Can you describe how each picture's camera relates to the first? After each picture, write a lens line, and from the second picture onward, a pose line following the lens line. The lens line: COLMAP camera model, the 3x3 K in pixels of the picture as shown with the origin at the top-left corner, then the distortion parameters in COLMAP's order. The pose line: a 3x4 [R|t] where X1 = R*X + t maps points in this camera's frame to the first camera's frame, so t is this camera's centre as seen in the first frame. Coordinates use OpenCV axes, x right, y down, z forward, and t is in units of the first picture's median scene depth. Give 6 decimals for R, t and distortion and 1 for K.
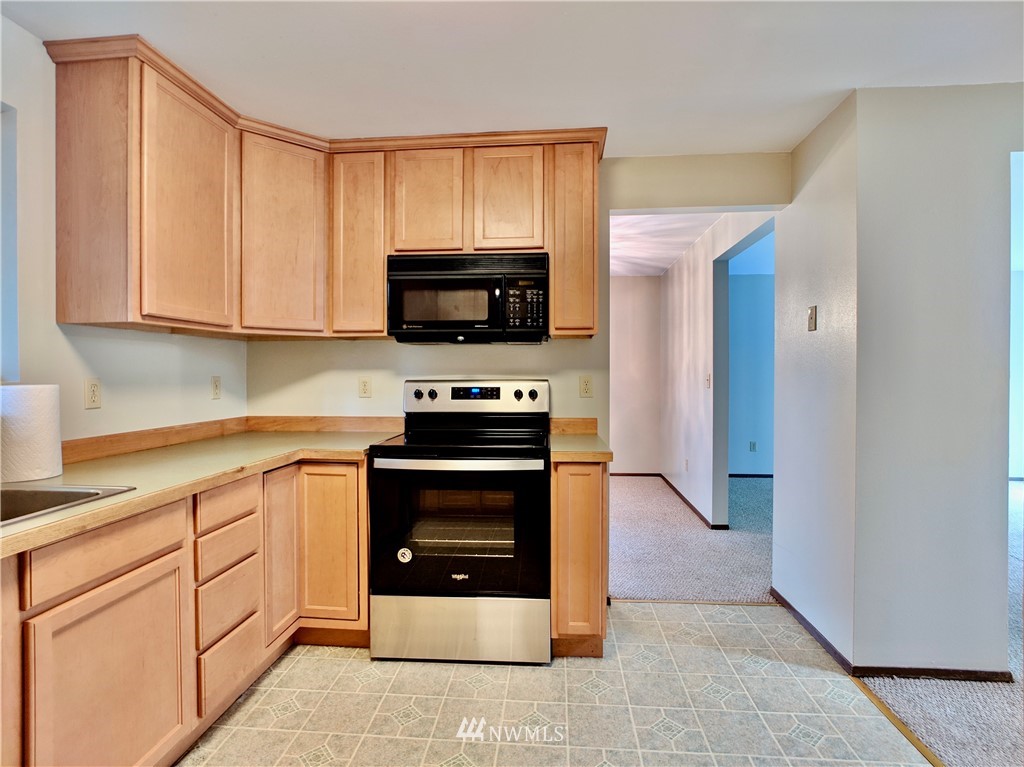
lens RADIAL K [[531.2, 0, 510.6], [0, 531.2, 377.1], [0, 0, 1]] dist [-0.030528, 0.011513]
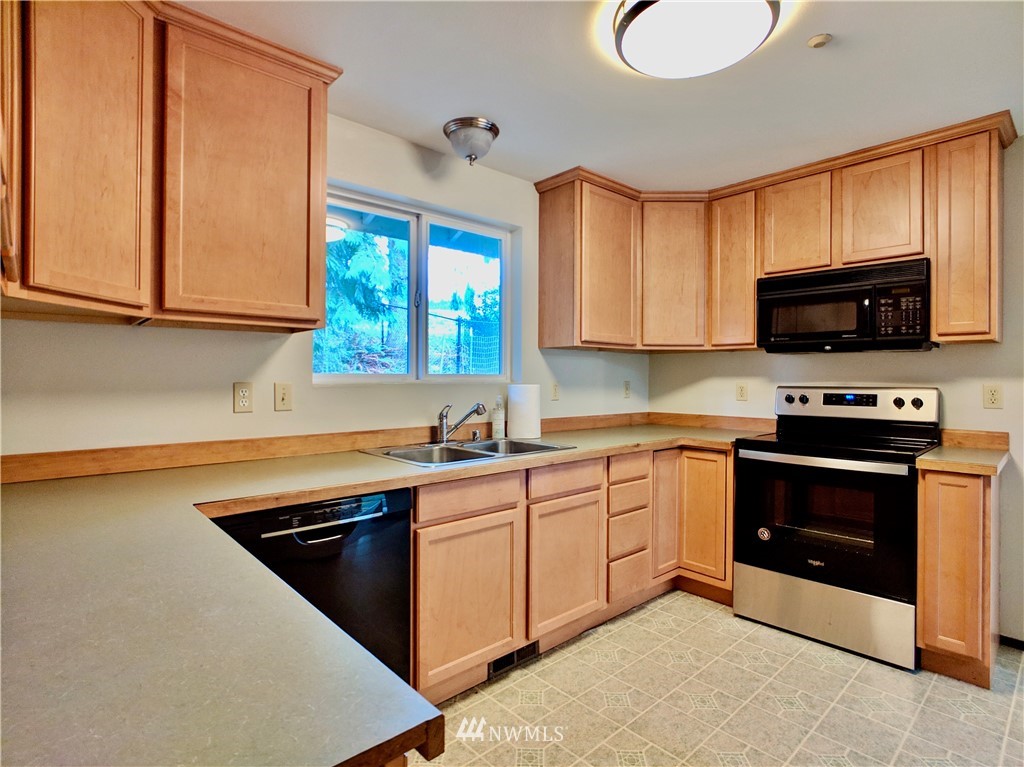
lens RADIAL K [[531.2, 0, 510.6], [0, 531.2, 377.1], [0, 0, 1]] dist [-0.030528, 0.011513]
pose [[0.734831, 0.004518, -0.678235, 0.172158], [-0.012579, 0.999897, -0.006967, 0.002015], [0.678133, 0.013651, 0.734812, -0.242562]]
